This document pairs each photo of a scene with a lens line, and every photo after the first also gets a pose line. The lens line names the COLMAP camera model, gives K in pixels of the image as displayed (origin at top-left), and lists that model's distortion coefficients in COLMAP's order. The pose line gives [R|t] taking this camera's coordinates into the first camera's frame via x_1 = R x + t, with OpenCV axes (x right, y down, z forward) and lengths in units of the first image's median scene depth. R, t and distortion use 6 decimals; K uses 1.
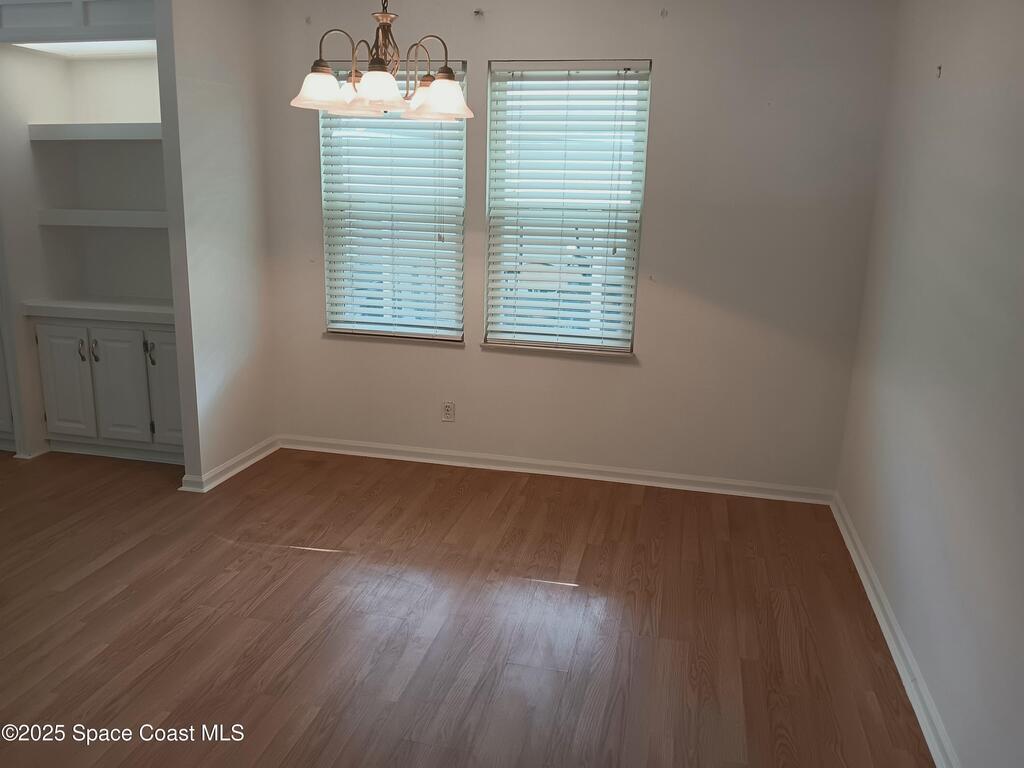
lens RADIAL K [[806.1, 0, 515.5], [0, 806.1, 384.5], [0, 0, 1]] dist [0.101408, -0.208167]
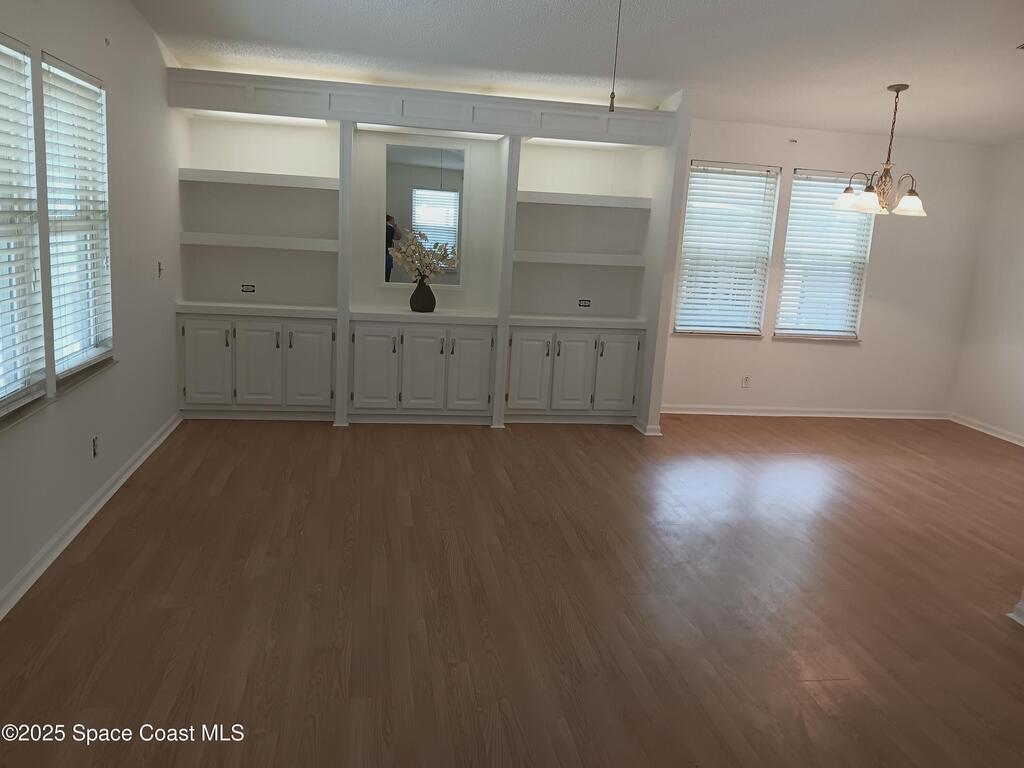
lens RADIAL K [[806.1, 0, 515.5], [0, 806.1, 384.5], [0, 0, 1]] dist [0.101408, -0.208167]
pose [[0.920666, -0.047239, 0.387483, -1.145931], [0.057961, 0.998190, -0.016025, 0.041343], [-0.386025, 0.037212, 0.921738, -0.295444]]
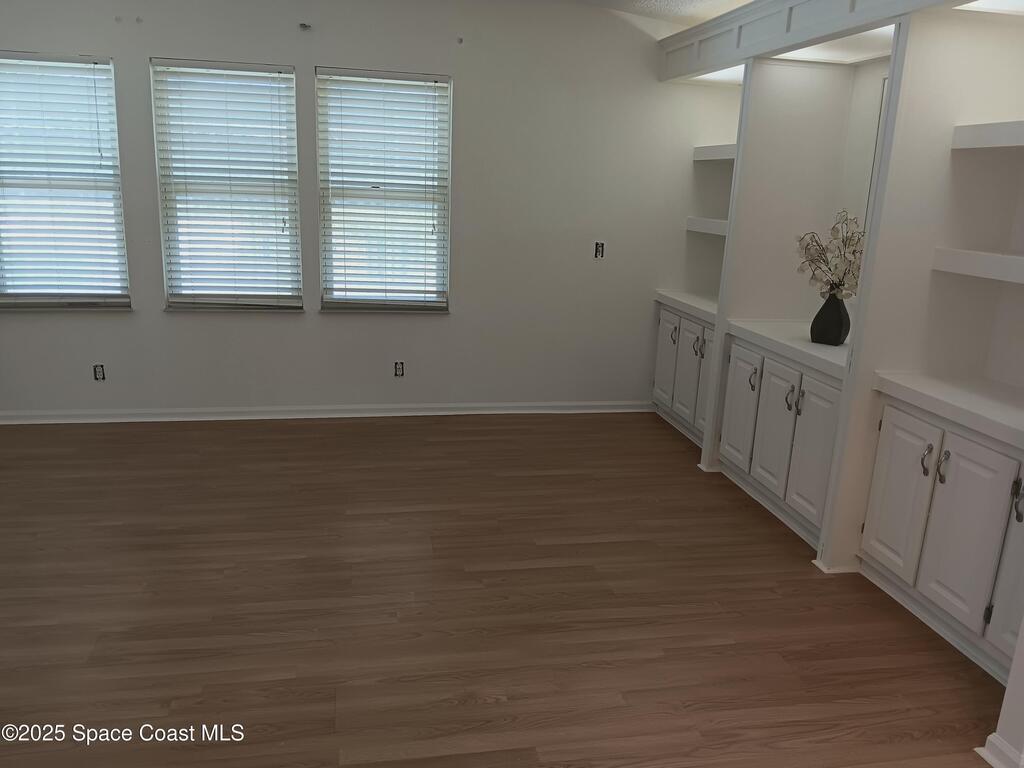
lens RADIAL K [[805.9, 0, 512.0], [0, 805.9, 384.0], [0, 0, 1]] dist [-0.027990, 0.001403]
pose [[0.408947, 0.217794, -0.886188, -0.103650], [-0.255632, 0.959563, 0.117862, -0.091844], [0.876022, 0.178338, 0.448085, 0.397965]]
